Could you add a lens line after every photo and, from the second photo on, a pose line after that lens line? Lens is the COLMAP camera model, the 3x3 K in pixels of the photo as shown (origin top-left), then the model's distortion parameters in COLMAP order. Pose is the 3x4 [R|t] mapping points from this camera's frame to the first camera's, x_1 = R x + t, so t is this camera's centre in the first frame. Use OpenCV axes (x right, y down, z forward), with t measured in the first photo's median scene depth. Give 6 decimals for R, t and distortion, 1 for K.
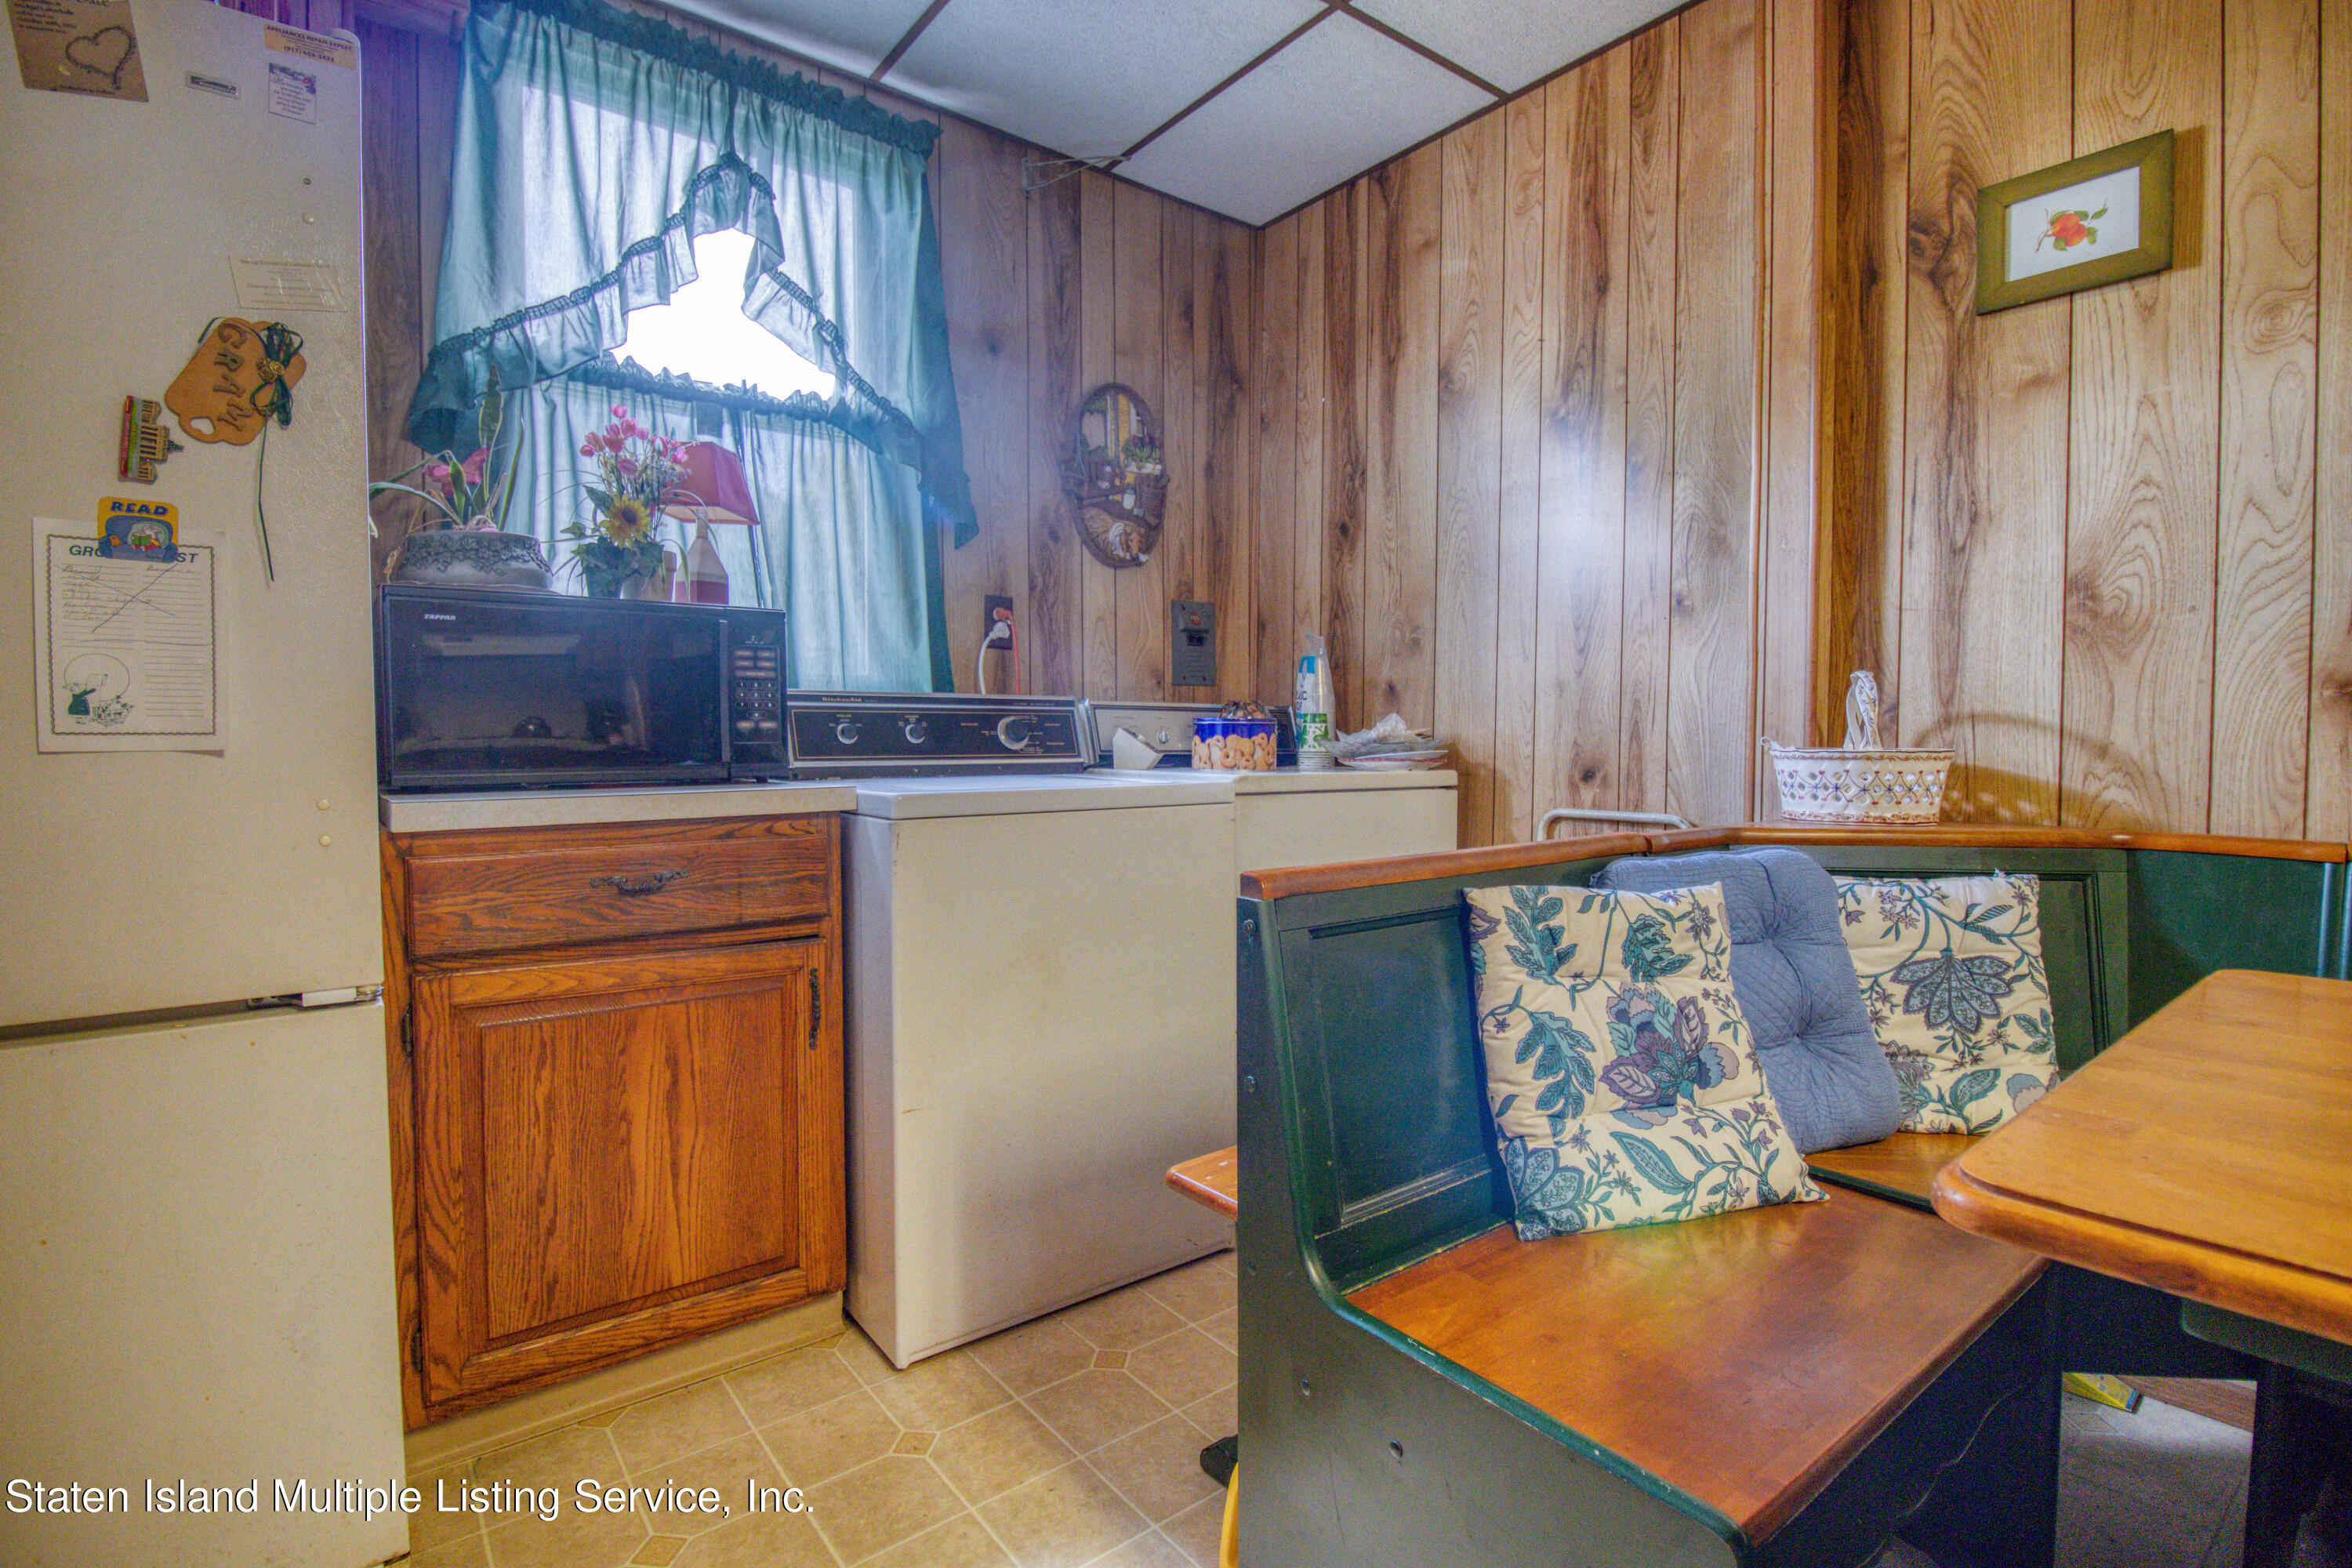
lens RADIAL K [[1104.6, 0, 1179.2], [0, 1104.6, 773.4], [0, 0, 1]] dist [0.000273, -0.010820]
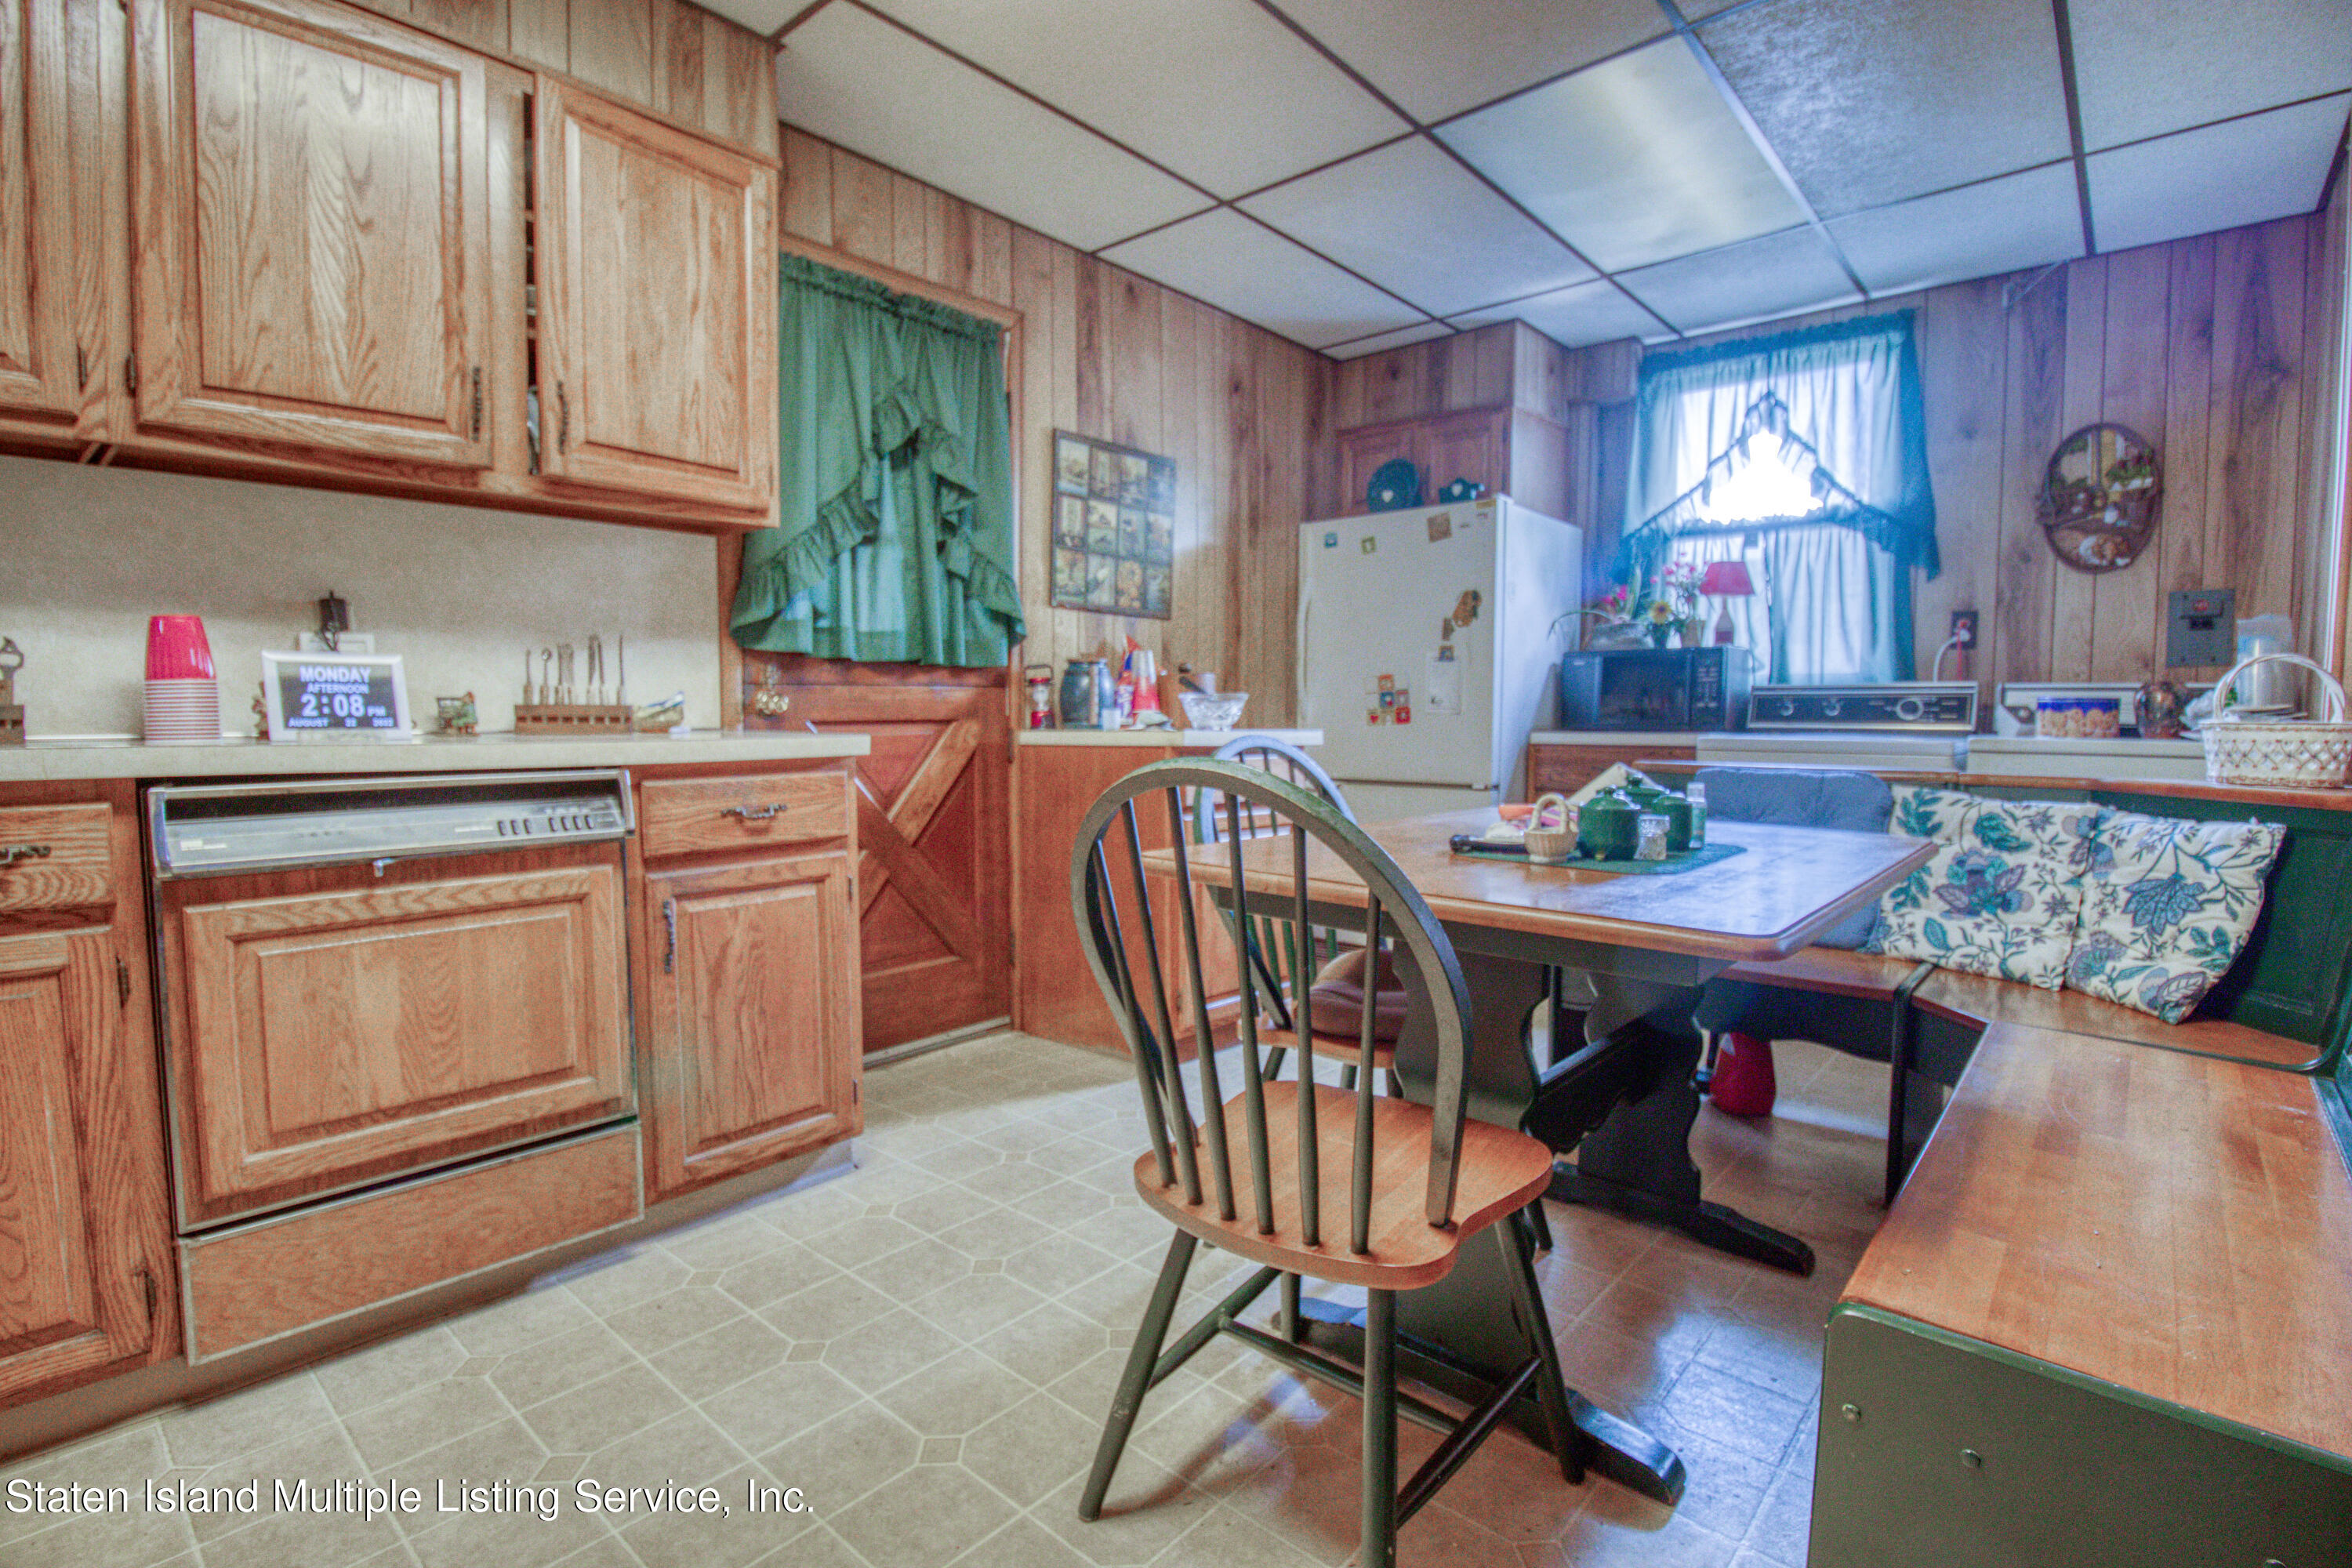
lens RADIAL K [[1104.6, 0, 1179.2], [0, 1104.6, 773.4], [0, 0, 1]] dist [0.000273, -0.010820]
pose [[0.179946, 0.054367, -0.982173, 1.169936], [-0.036627, 0.998149, 0.048540, 0.015822], [0.982994, 0.027240, 0.181605, -0.253865]]
